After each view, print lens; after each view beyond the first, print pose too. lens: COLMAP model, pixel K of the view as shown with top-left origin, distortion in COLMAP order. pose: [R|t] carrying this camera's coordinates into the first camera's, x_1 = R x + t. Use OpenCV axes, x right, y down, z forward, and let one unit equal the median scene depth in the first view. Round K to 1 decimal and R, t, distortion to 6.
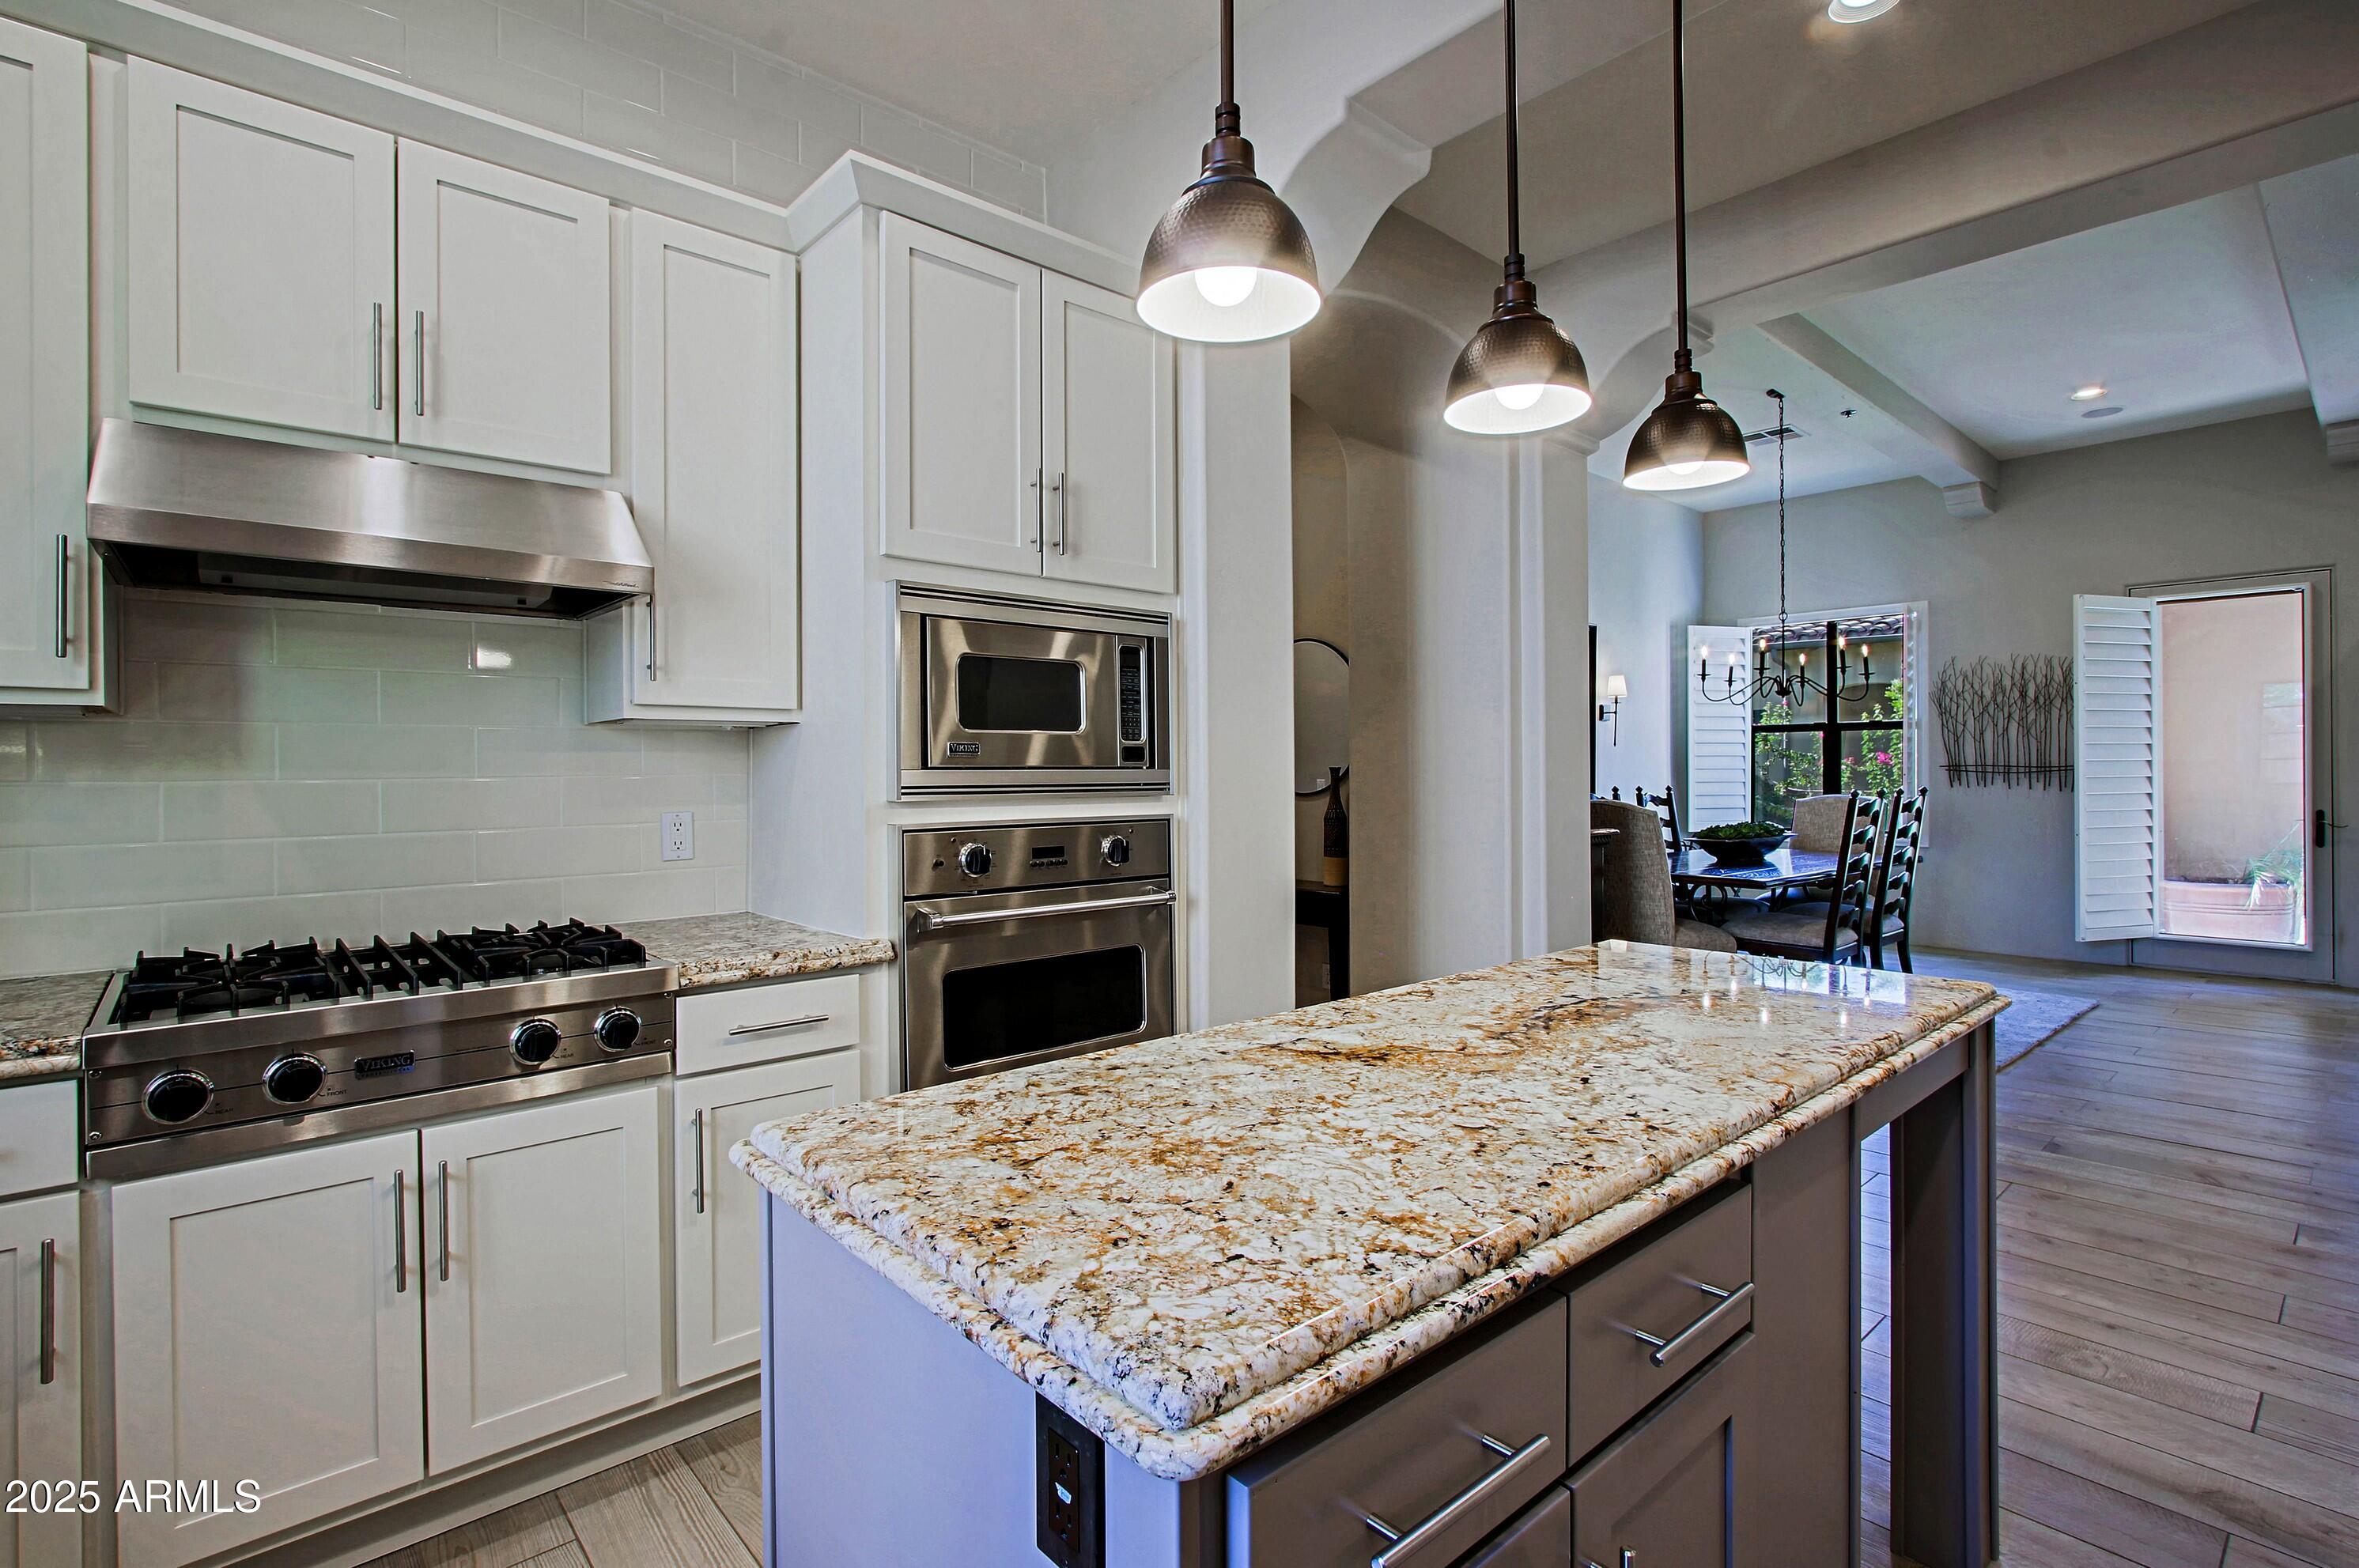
lens RADIAL K [[1104.1, 0, 1163.6], [0, 1104.1, 758.5], [0, 0, 1]] dist [0.001058, -0.000163]
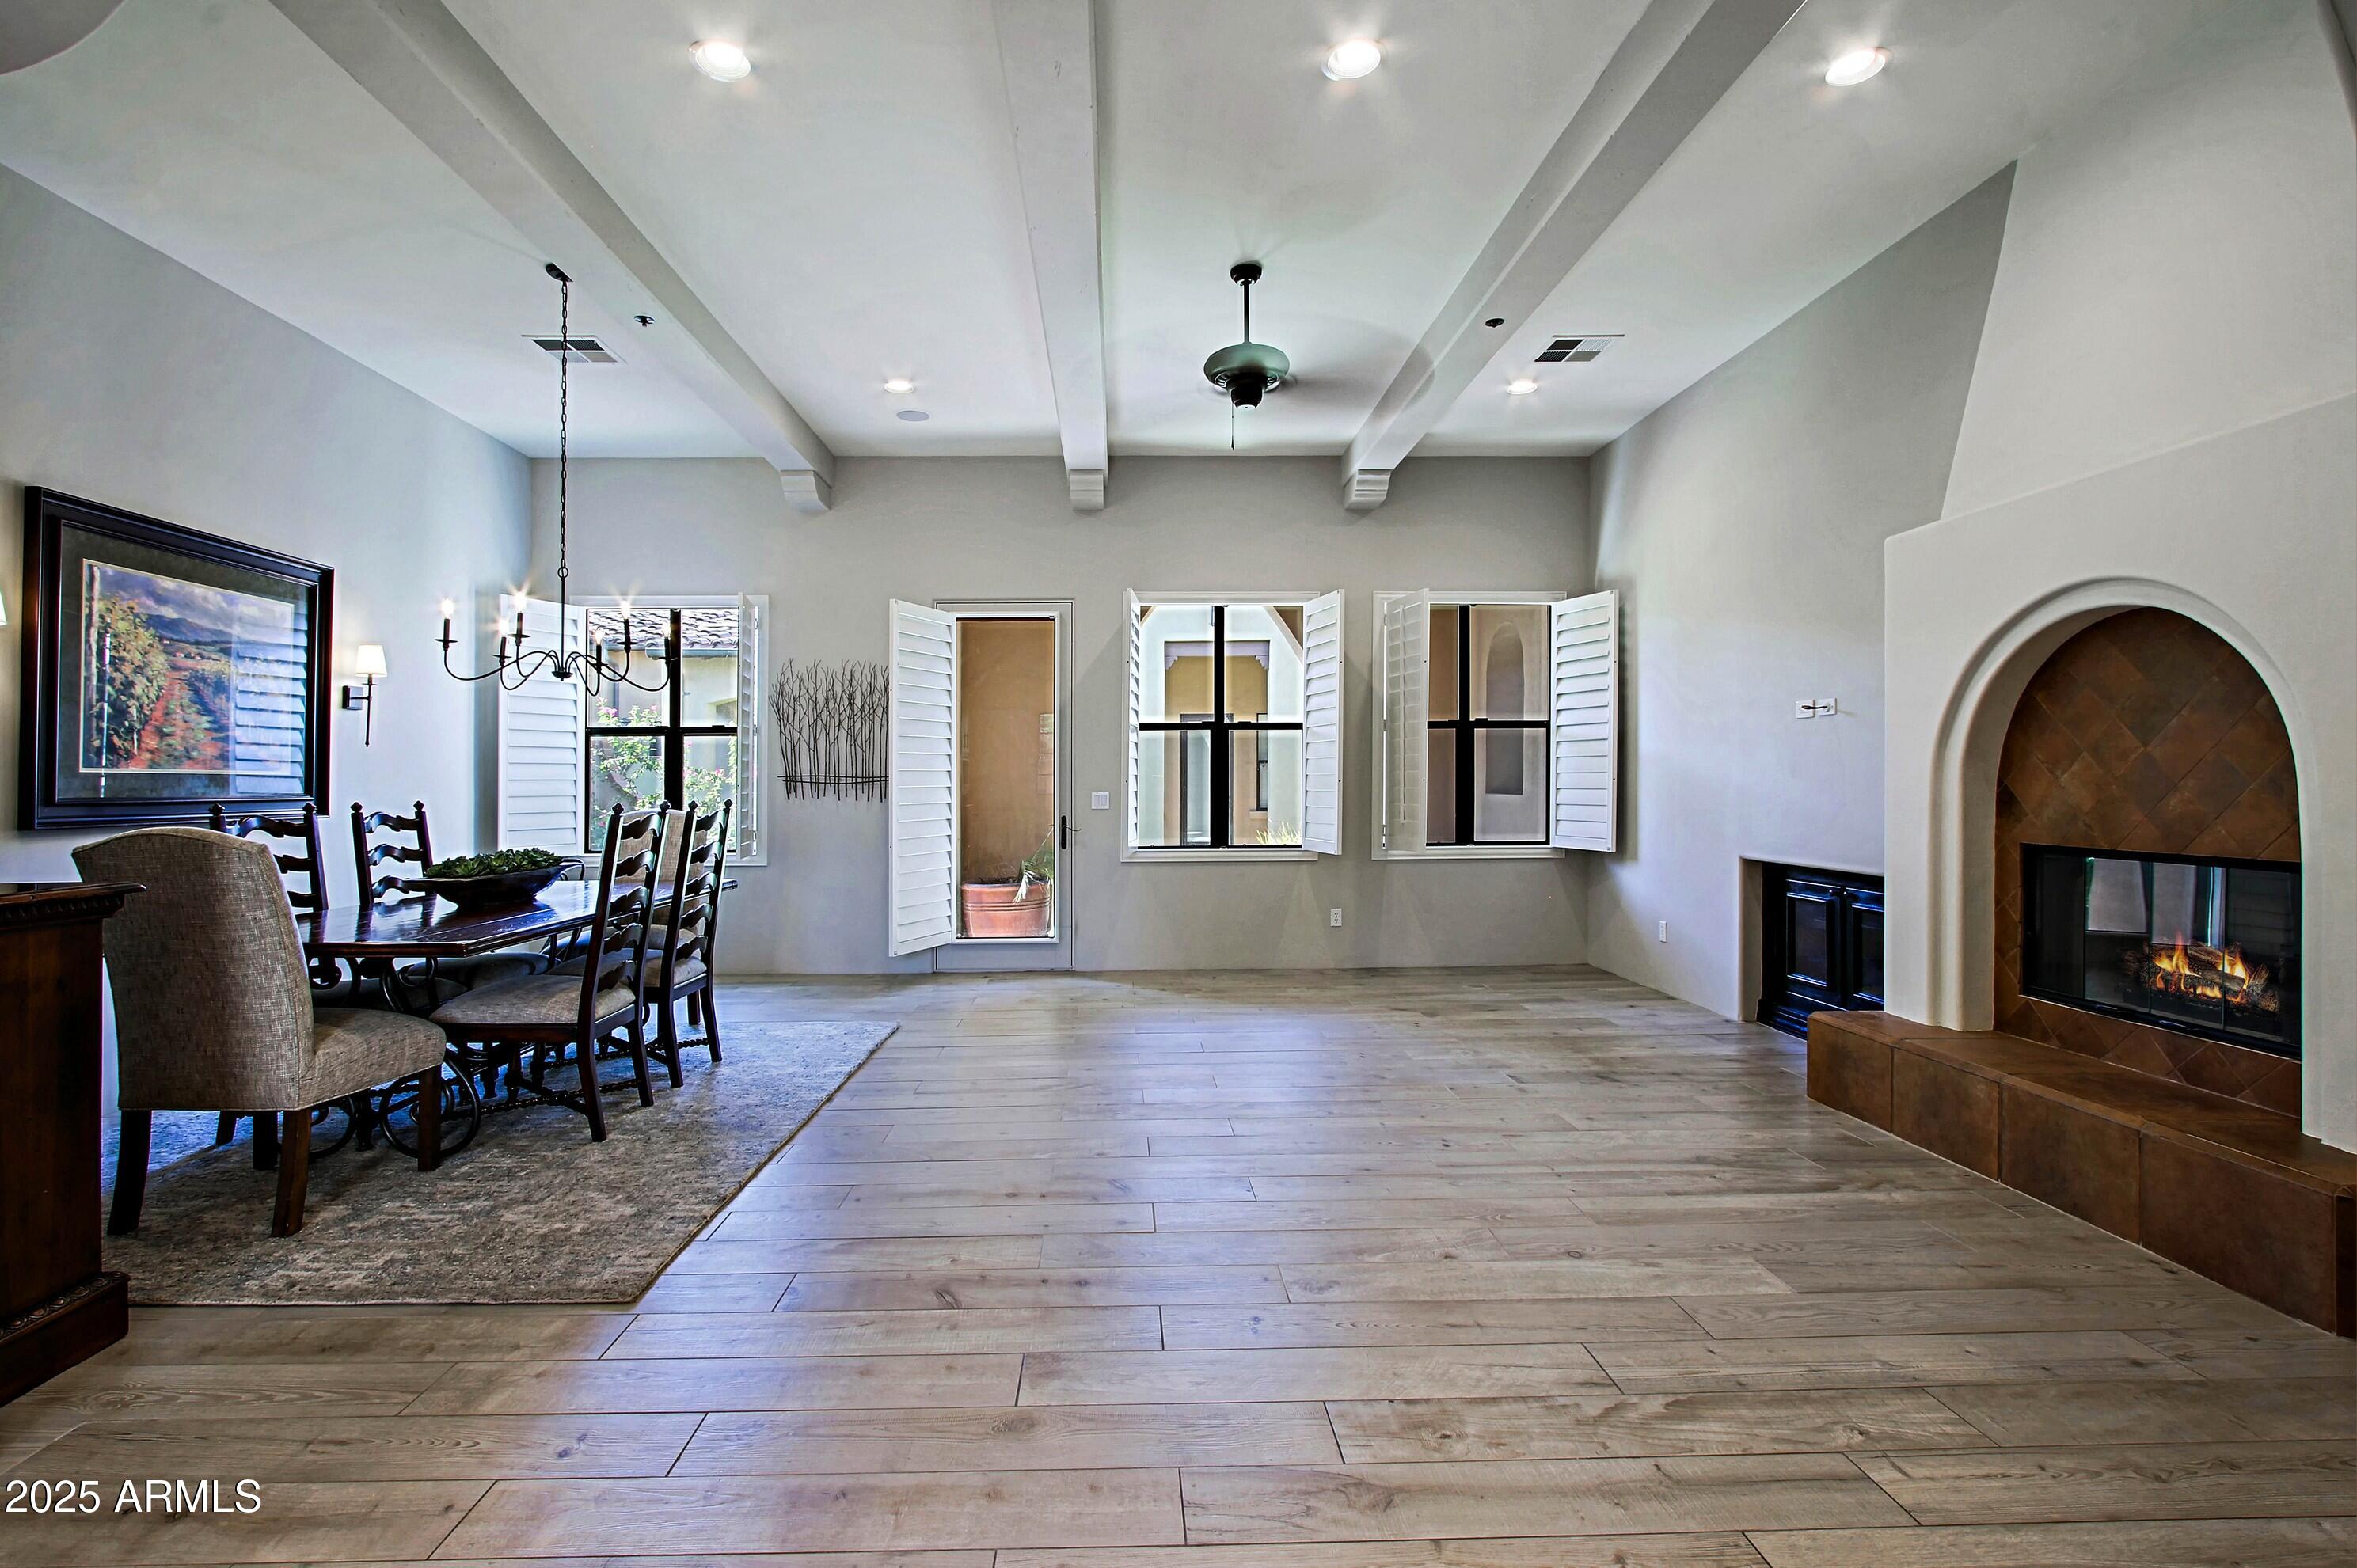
lens RADIAL K [[1128.4, 0, 1153.1], [0, 1128.4, 751.8], [0, 0, 1]] dist [-0.008120, 0.000077]
pose [[0.638058, 0.021052, 0.769700, 0.228464], [-0.004270, 0.999708, -0.023803, 0.008869], [-0.769976, 0.011901, 0.637962, 0.205808]]
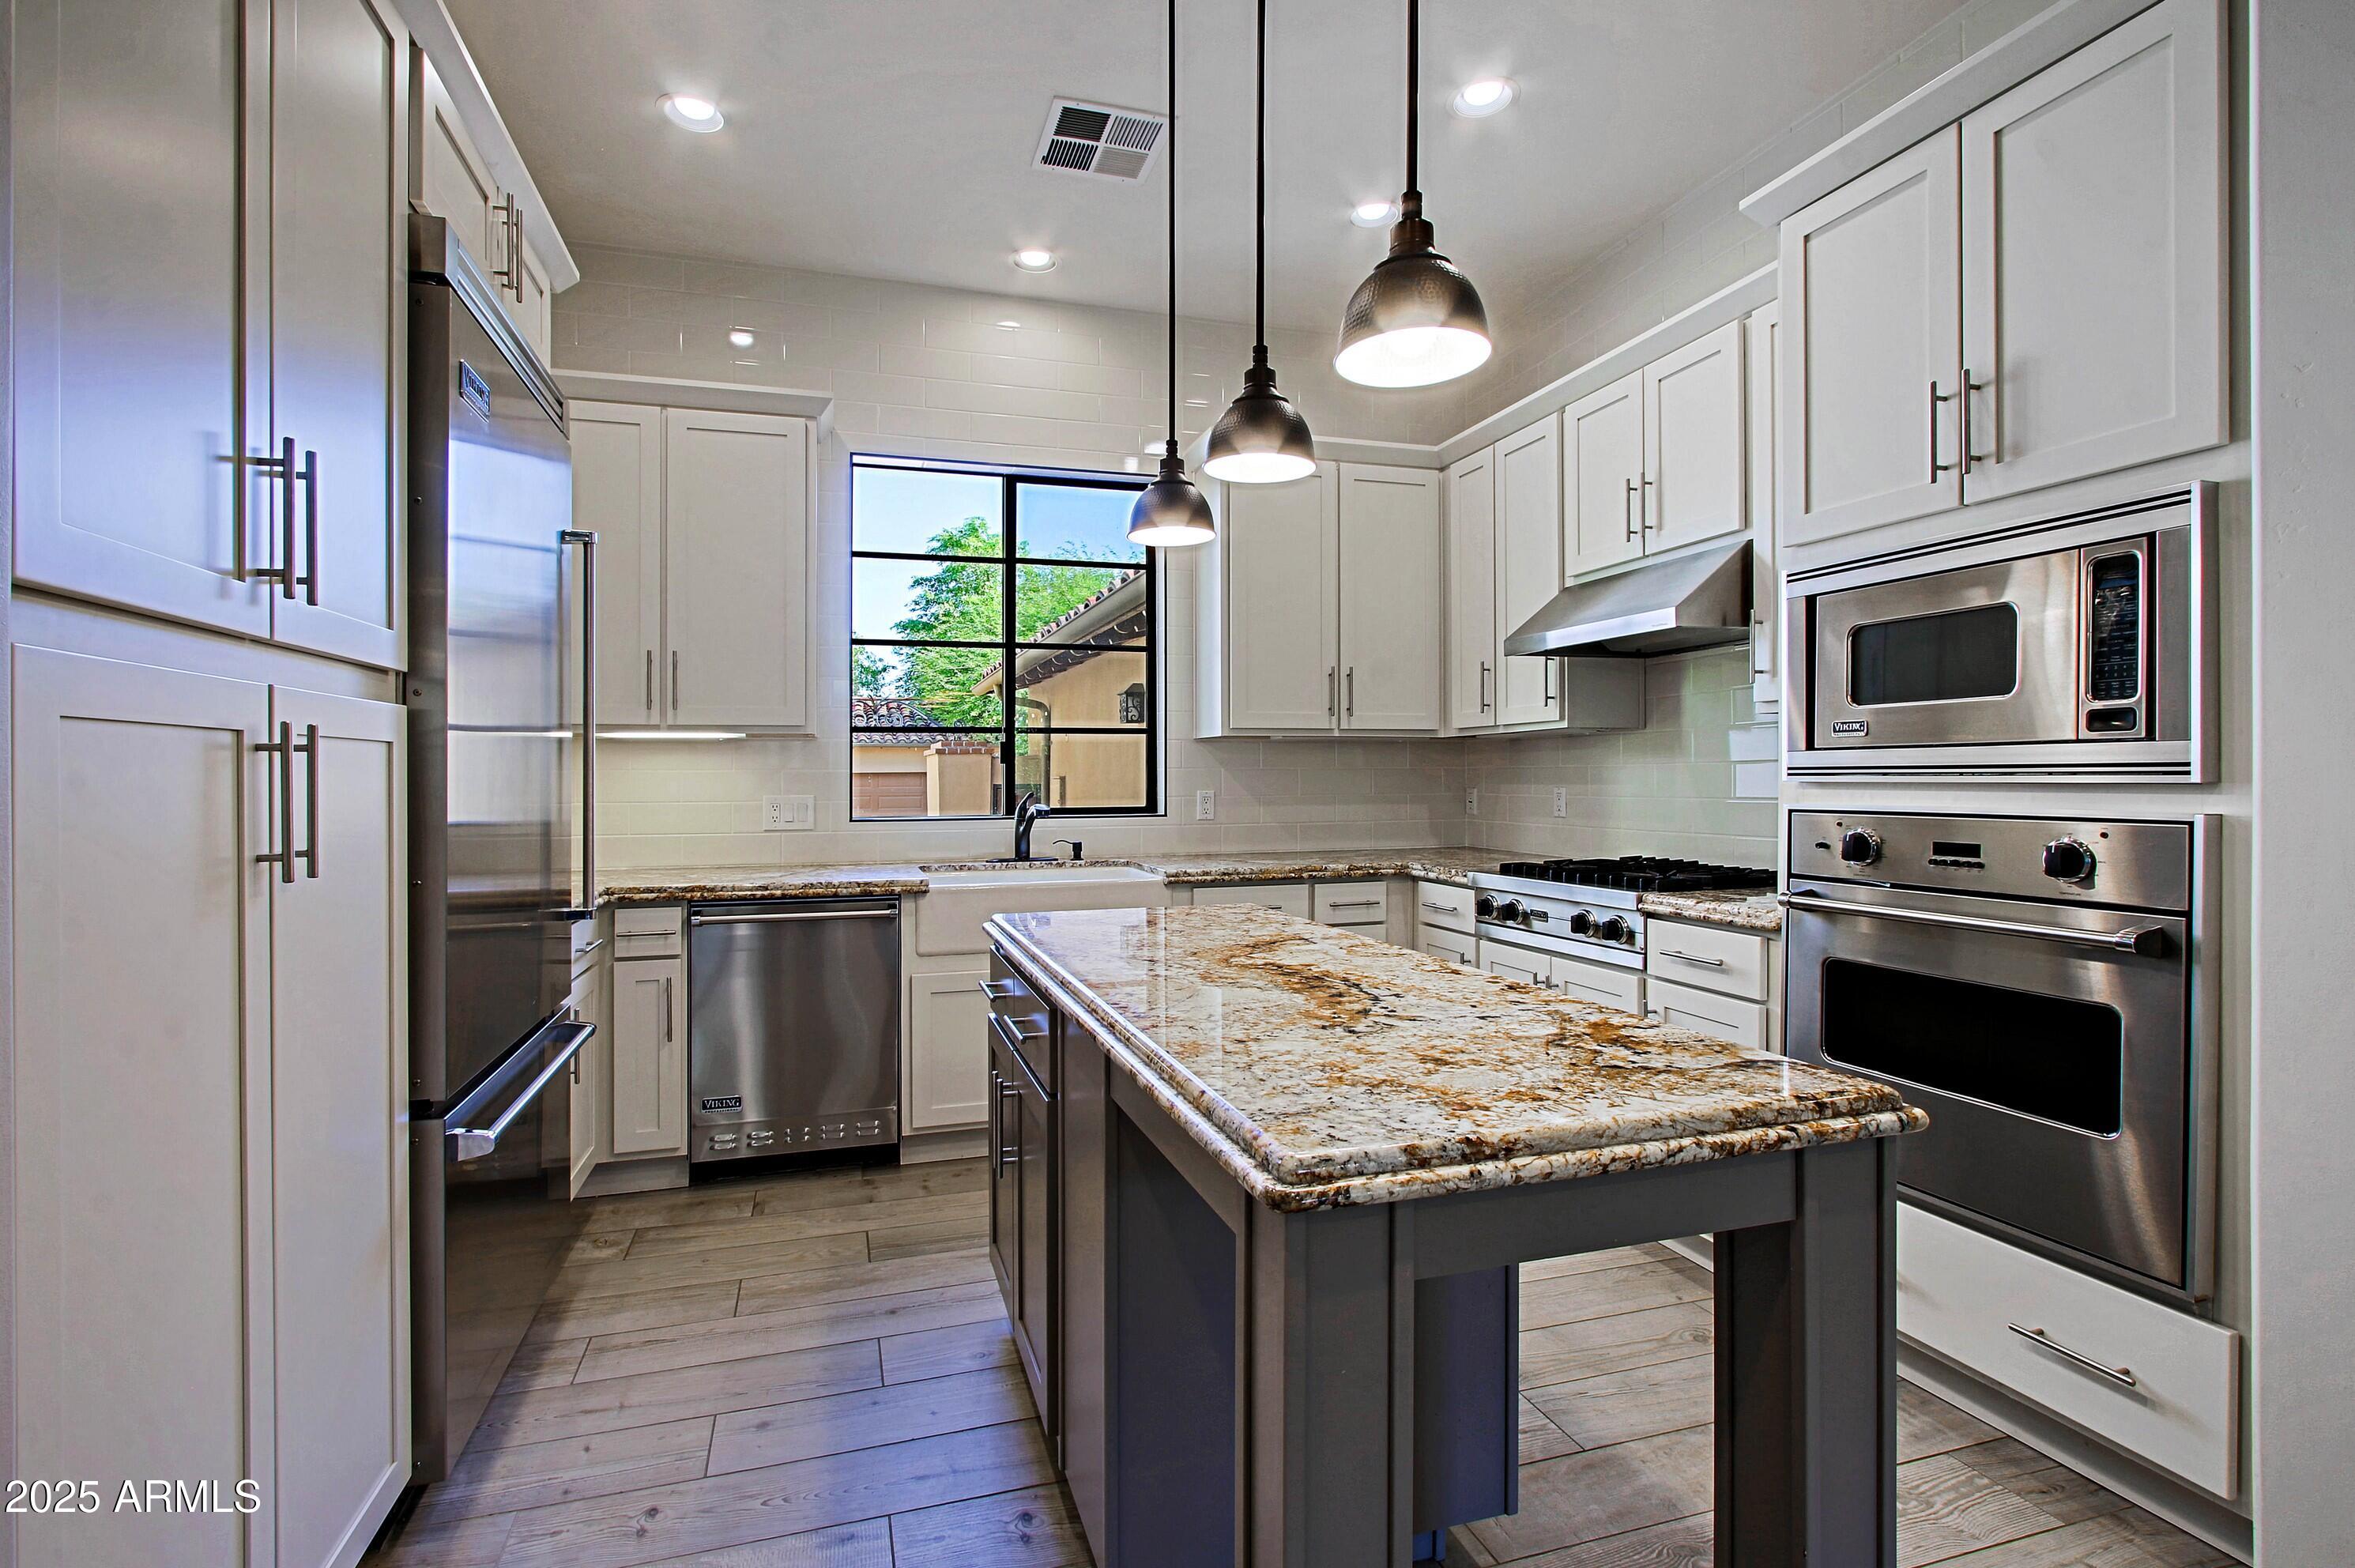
lens RADIAL K [[1095.0, 0, 1177.5], [0, 1095.0, 784.0], [0, 0, 1]] dist [-0.042997, 0.000059]
pose [[-0.399601, 0.008329, -0.916651, 0.340769], [0.017395, 0.999848, 0.001502, 0.010658], [0.916524, -0.015345, -0.399685, 0.323350]]
